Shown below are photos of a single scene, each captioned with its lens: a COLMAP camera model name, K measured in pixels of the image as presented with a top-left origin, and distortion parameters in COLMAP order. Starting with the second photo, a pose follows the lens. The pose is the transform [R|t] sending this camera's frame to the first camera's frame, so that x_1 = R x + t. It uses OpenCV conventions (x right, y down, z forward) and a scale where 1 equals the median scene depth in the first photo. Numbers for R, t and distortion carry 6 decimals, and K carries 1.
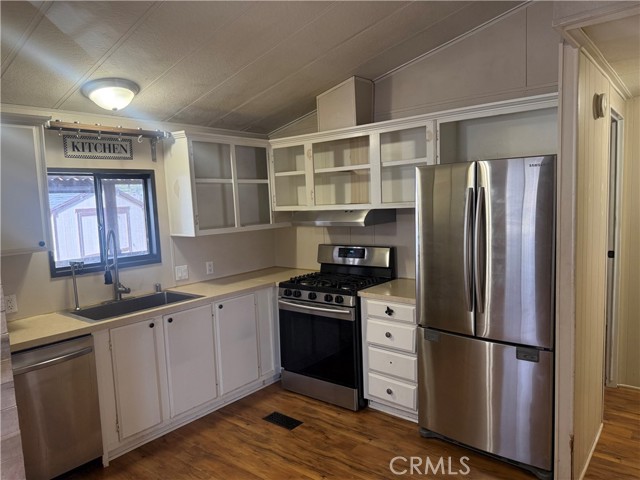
lens RADIAL K [[446.2, 0, 320.0], [0, 446.2, 240.0], [0, 0, 1]] dist [0.000158, -0.000640]
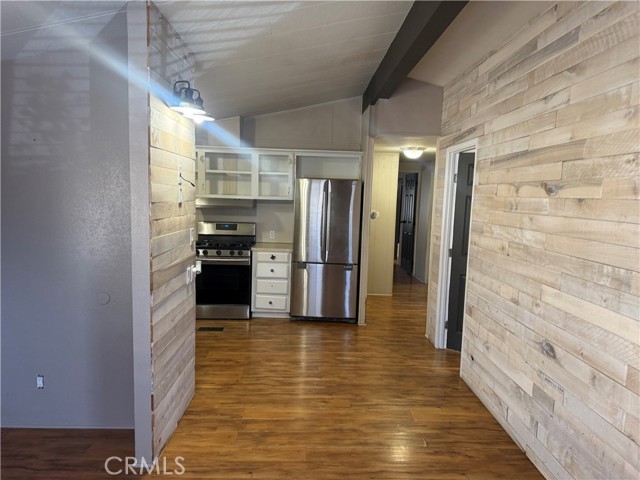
lens RADIAL K [[451.5, 0, 320.0], [0, 451.5, 240.0], [0, 0, 1]] dist [-0.006892, -0.004802]
pose [[0.749335, -0.001518, 0.662189, -0.853003], [-0.008212, 0.999899, 0.011586, 0.064020], [-0.662140, -0.014120, 0.749247, -0.454864]]
